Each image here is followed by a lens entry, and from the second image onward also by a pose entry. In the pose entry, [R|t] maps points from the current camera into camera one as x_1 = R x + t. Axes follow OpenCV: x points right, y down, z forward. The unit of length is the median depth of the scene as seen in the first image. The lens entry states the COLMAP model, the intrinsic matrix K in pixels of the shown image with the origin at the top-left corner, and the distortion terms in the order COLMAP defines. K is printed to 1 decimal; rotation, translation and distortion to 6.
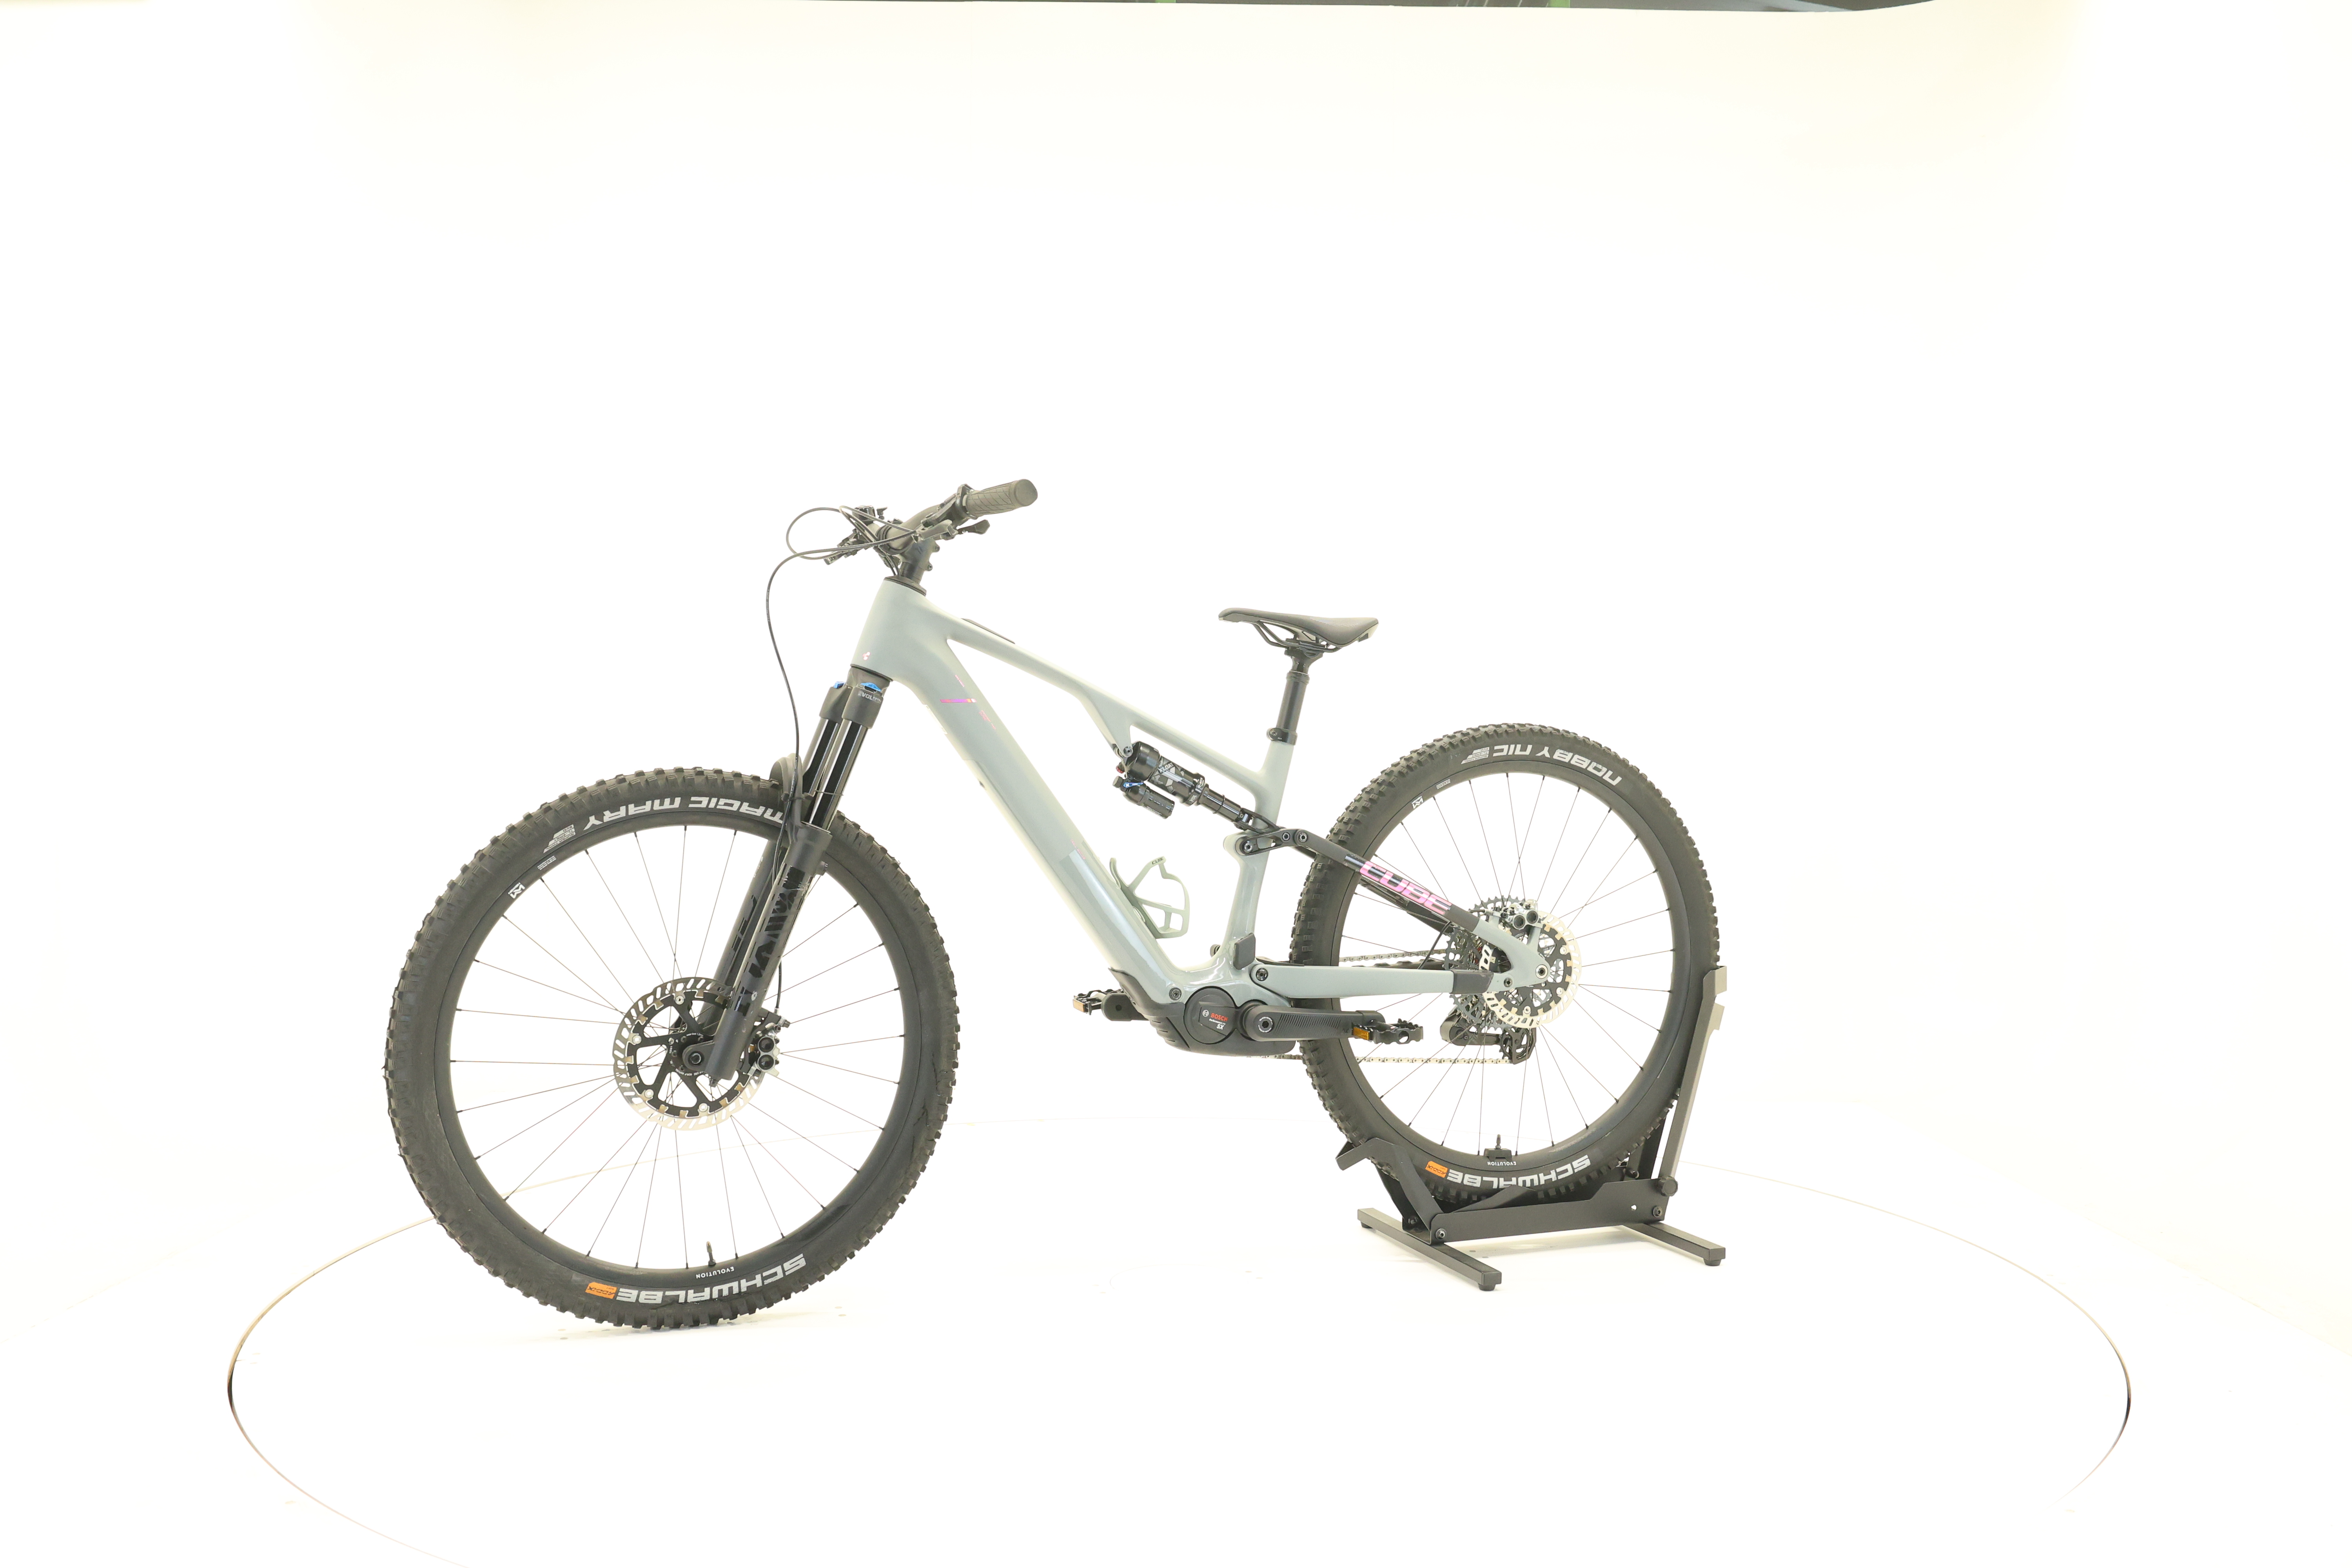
lens RADIAL K [[2054.5, 0, 1178.5], [0, 2054.5, 741.1], [0, 0, 1]] dist [-0.016721, -0.004725]
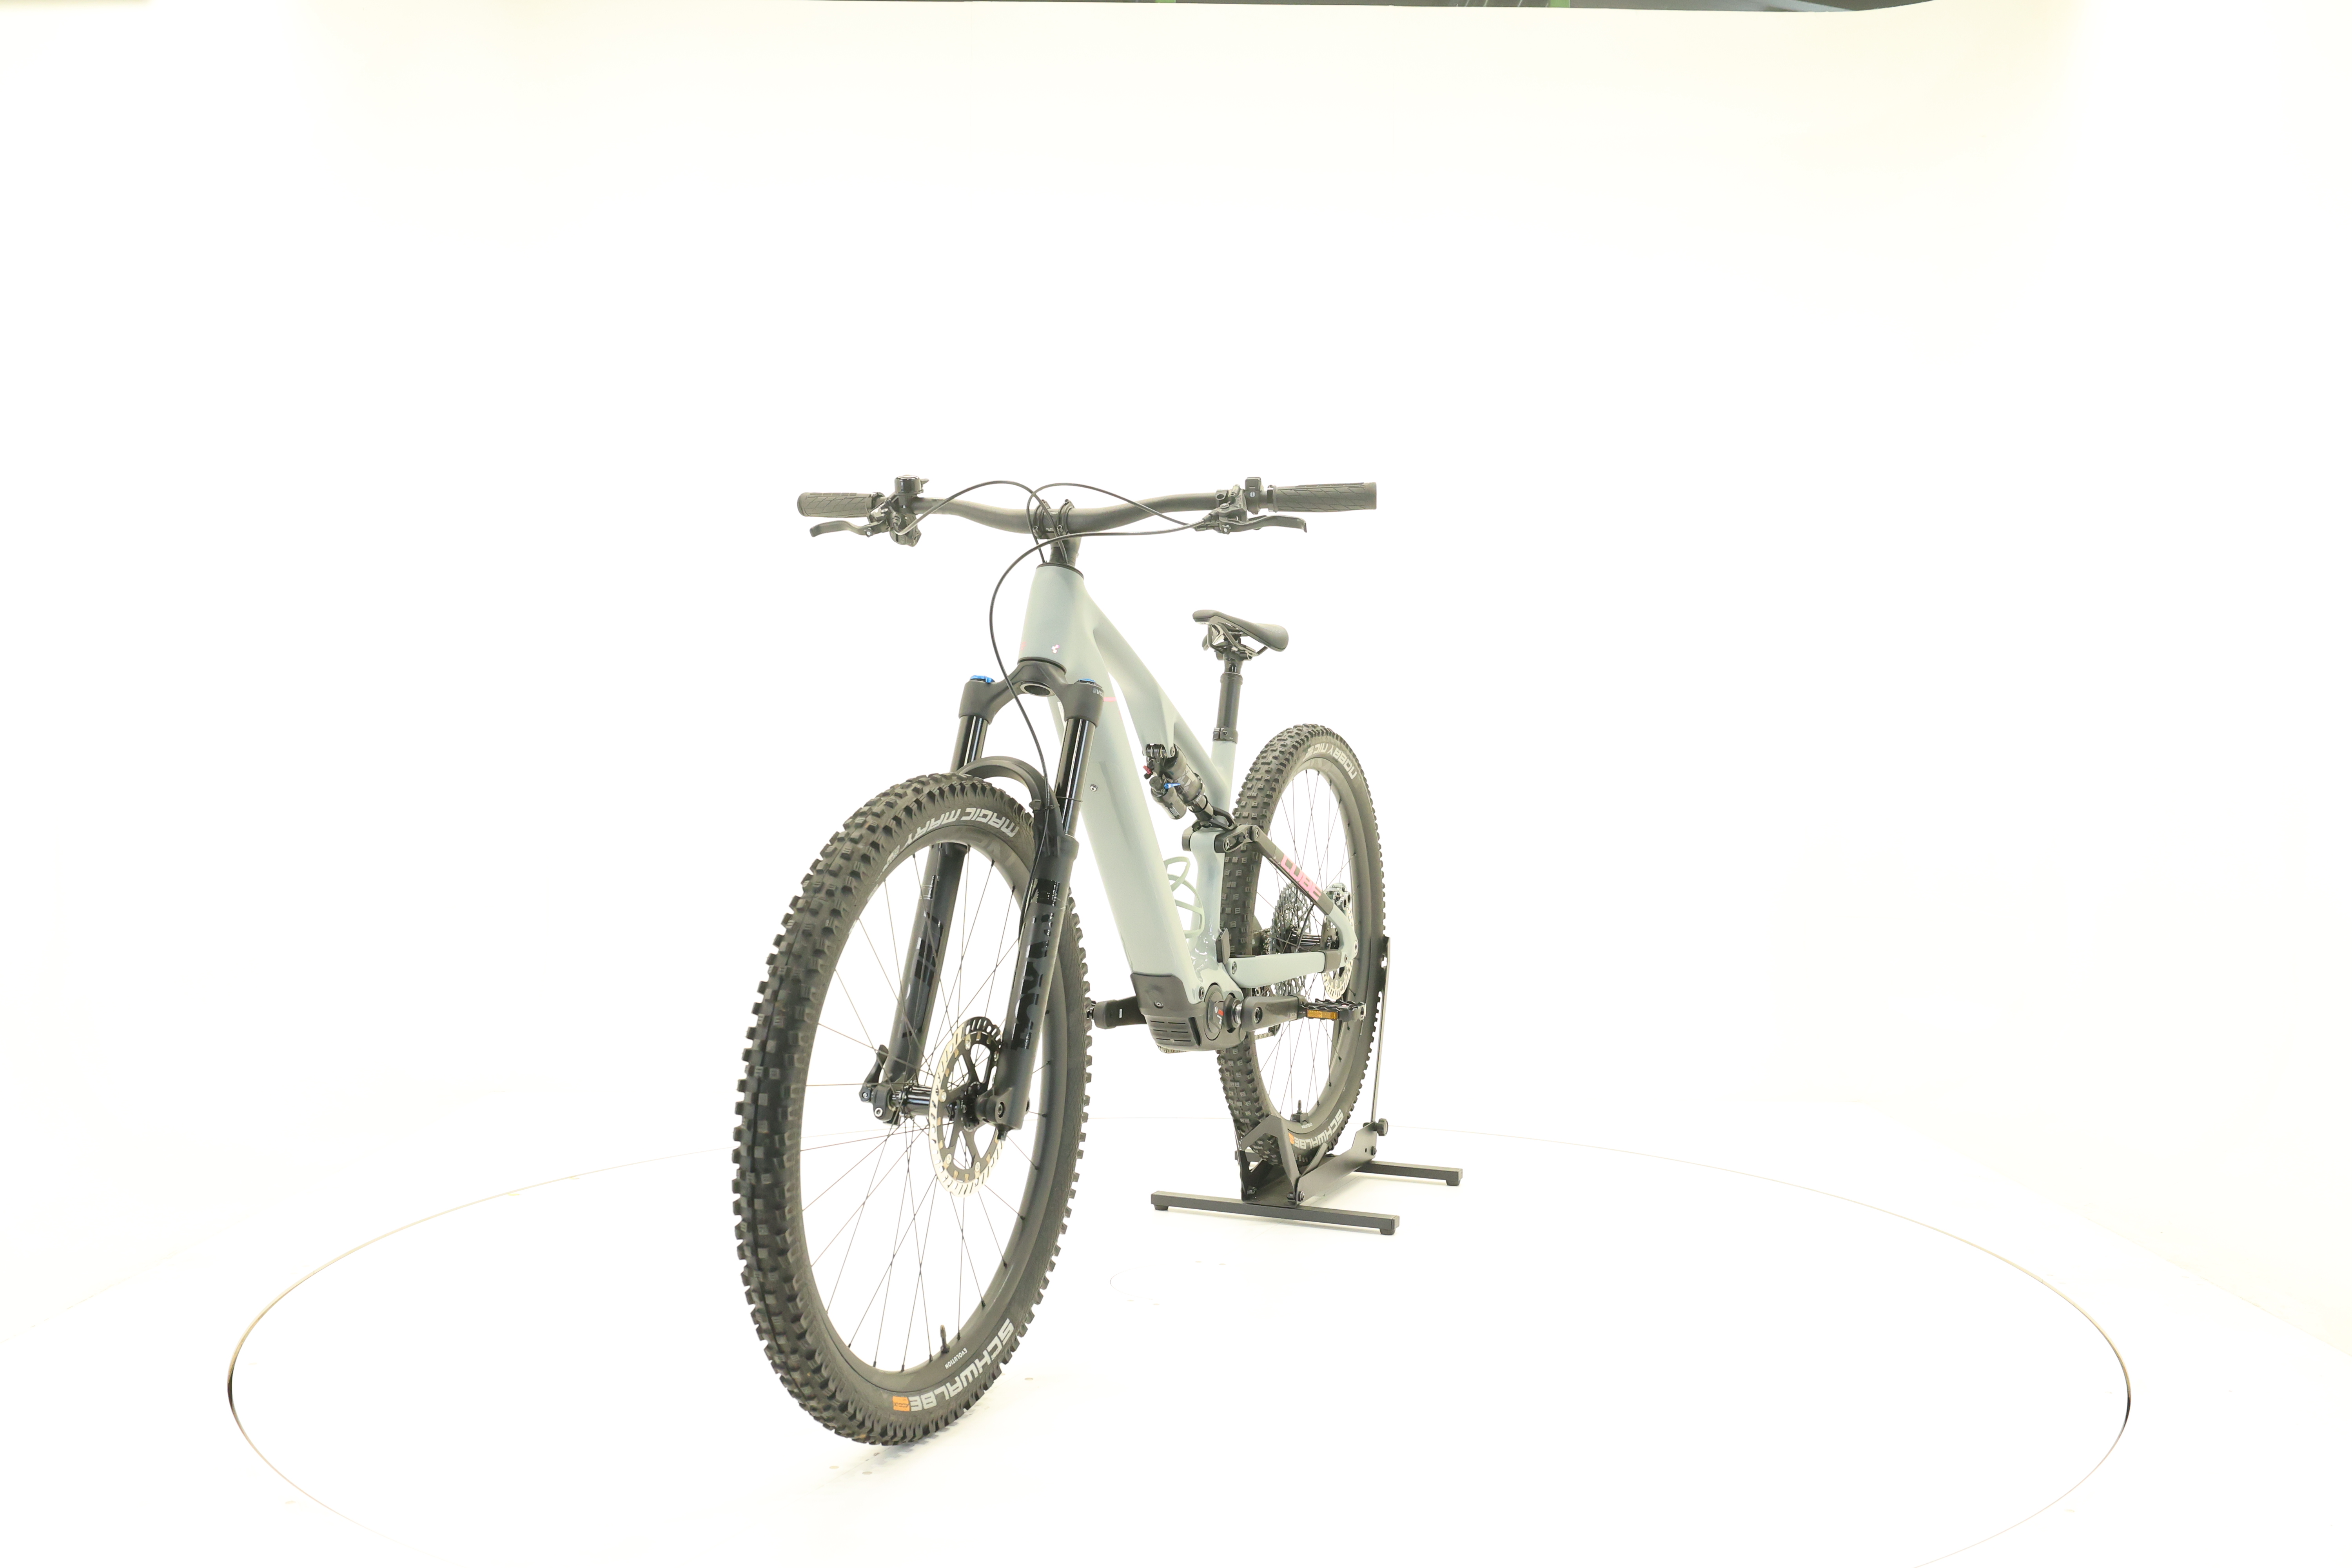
lens RADIAL K [[2054.5, 0, 1178.5], [0, 2054.5, 741.1], [0, 0, 1]] dist [-0.016721, -0.004725]
pose [[0.693794, -0.002408, 0.720169, -0.726085], [0.000028, 0.999995, 0.003316, -0.003259], [-0.720173, -0.002280, 0.693791, 0.310212]]
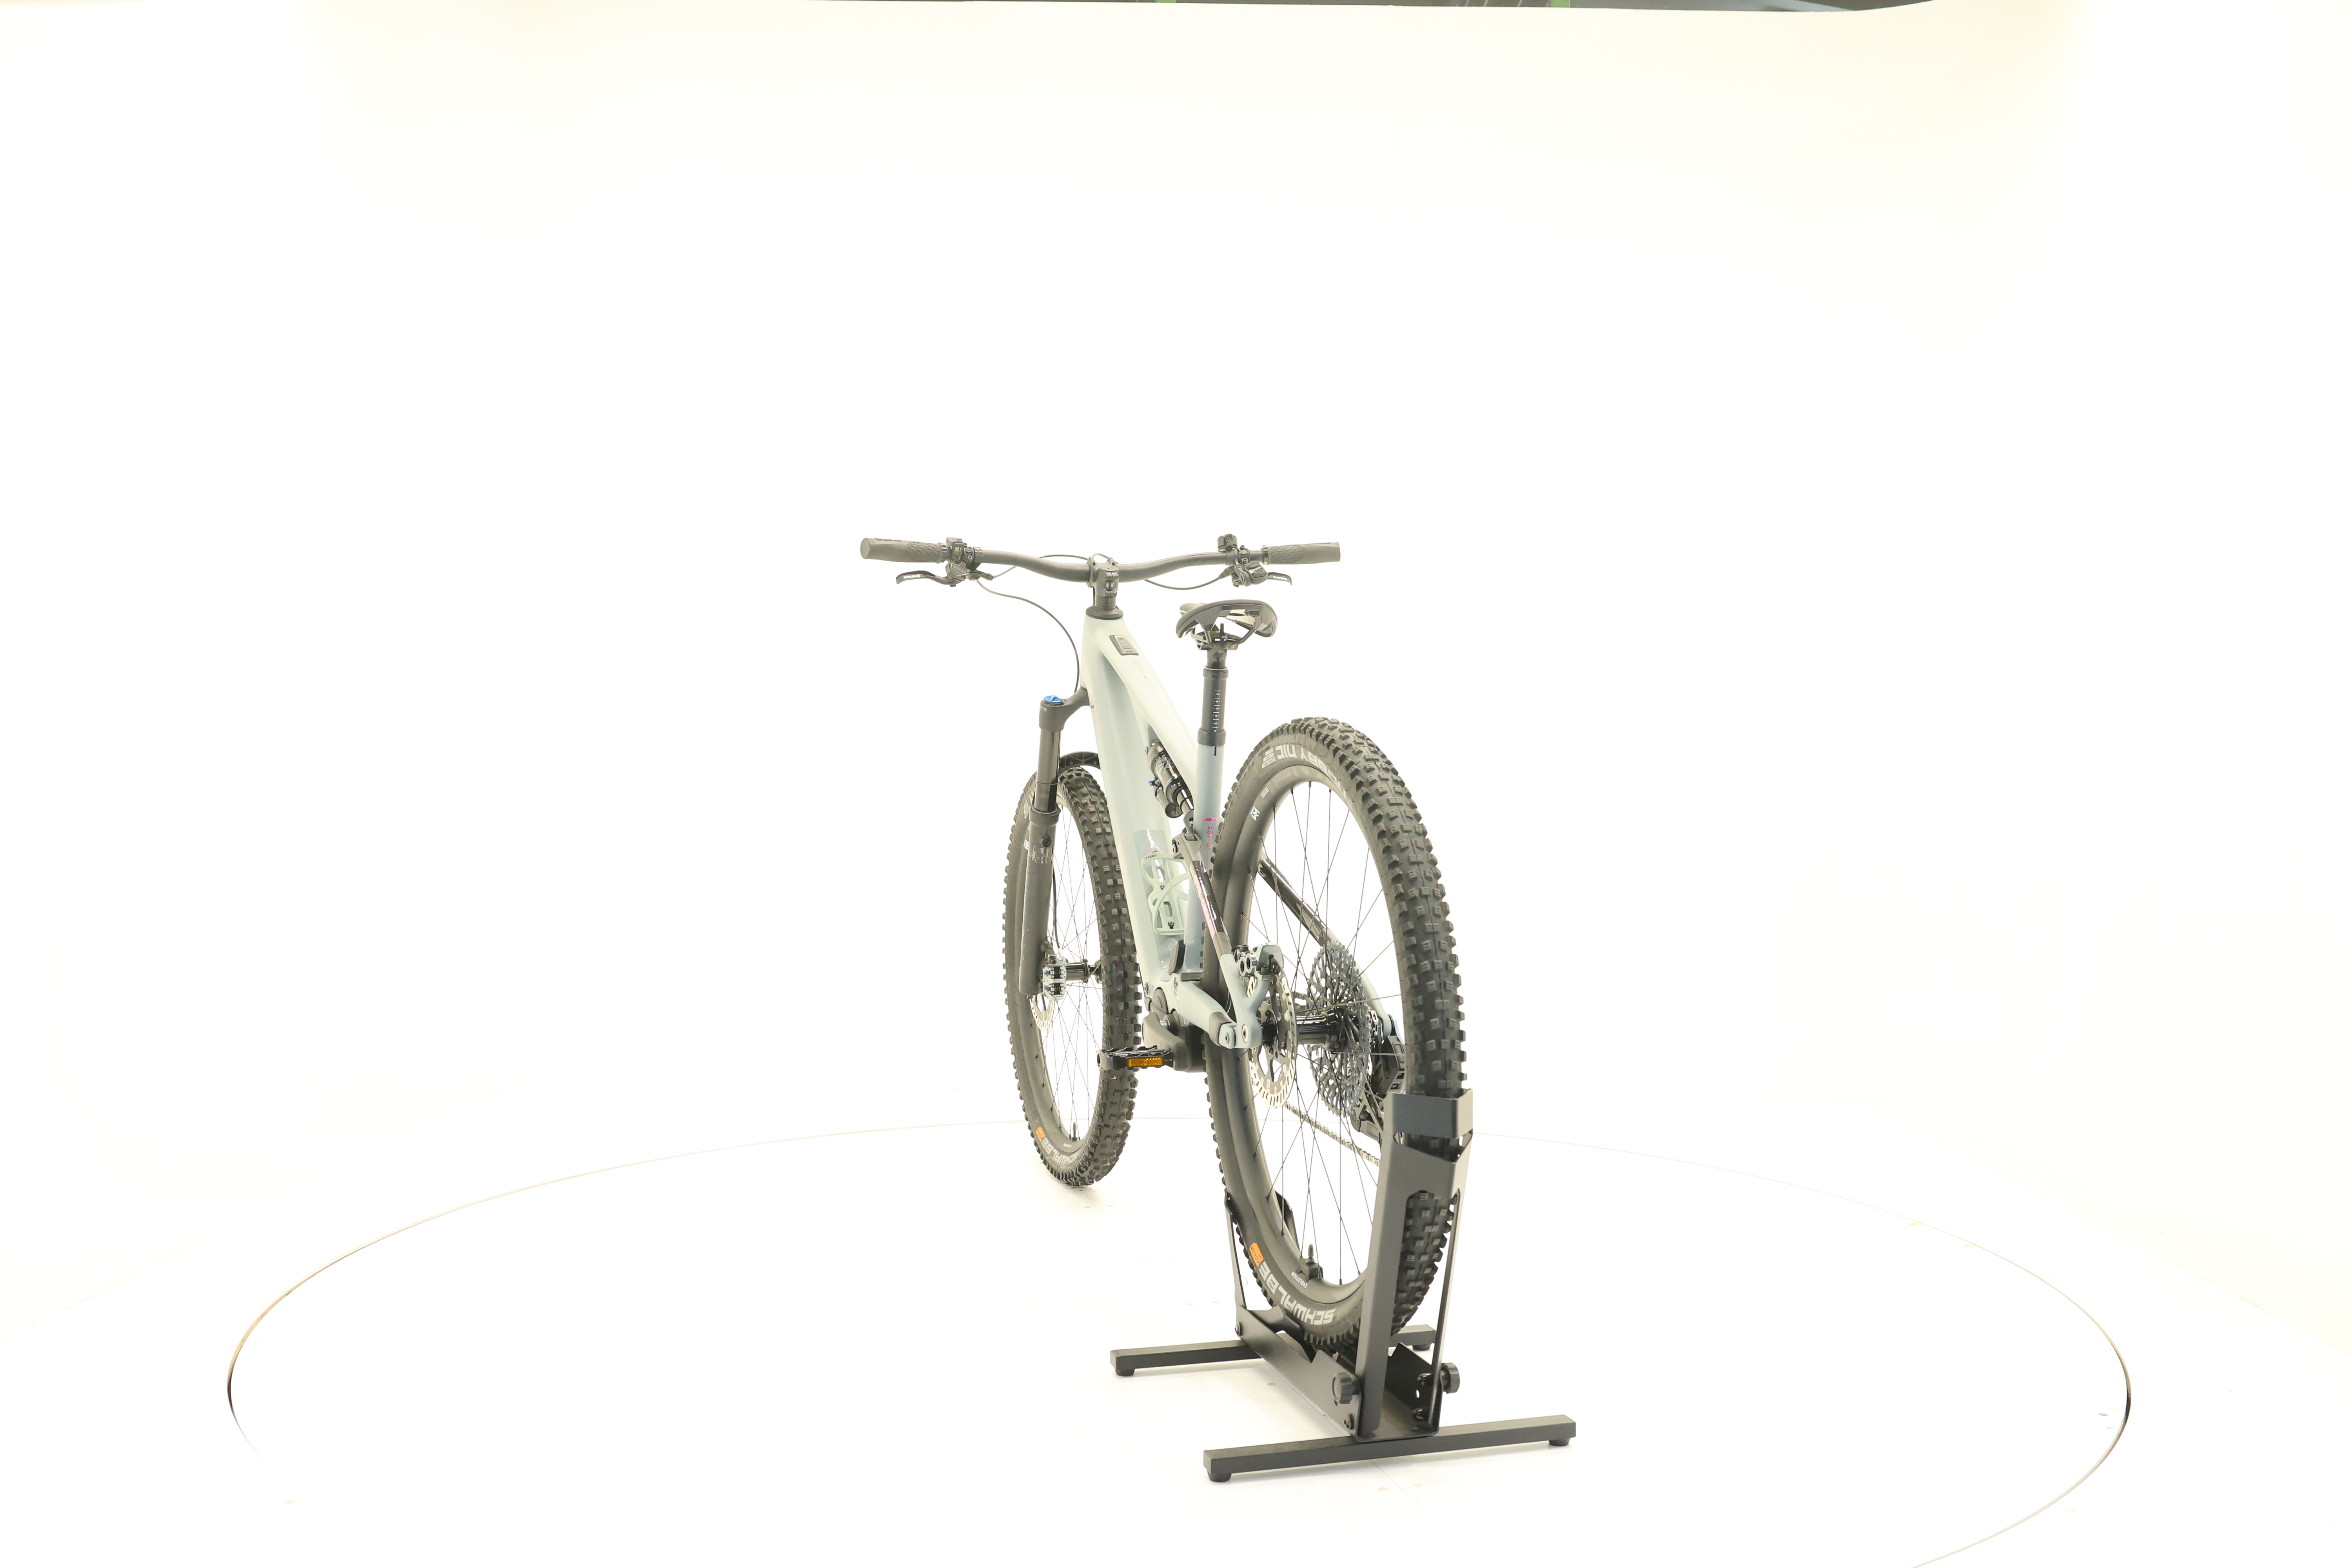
lens RADIAL K [[2054.5, 0, 1178.5], [0, 2054.5, 741.1], [0, 0, 1]] dist [-0.016721, -0.004725]
pose [[-0.069177, -0.003754, -0.997597, 1.008484], [-0.004491, 0.999984, -0.003452, 0.003486], [0.997594, 0.004241, -0.069193, 1.078020]]
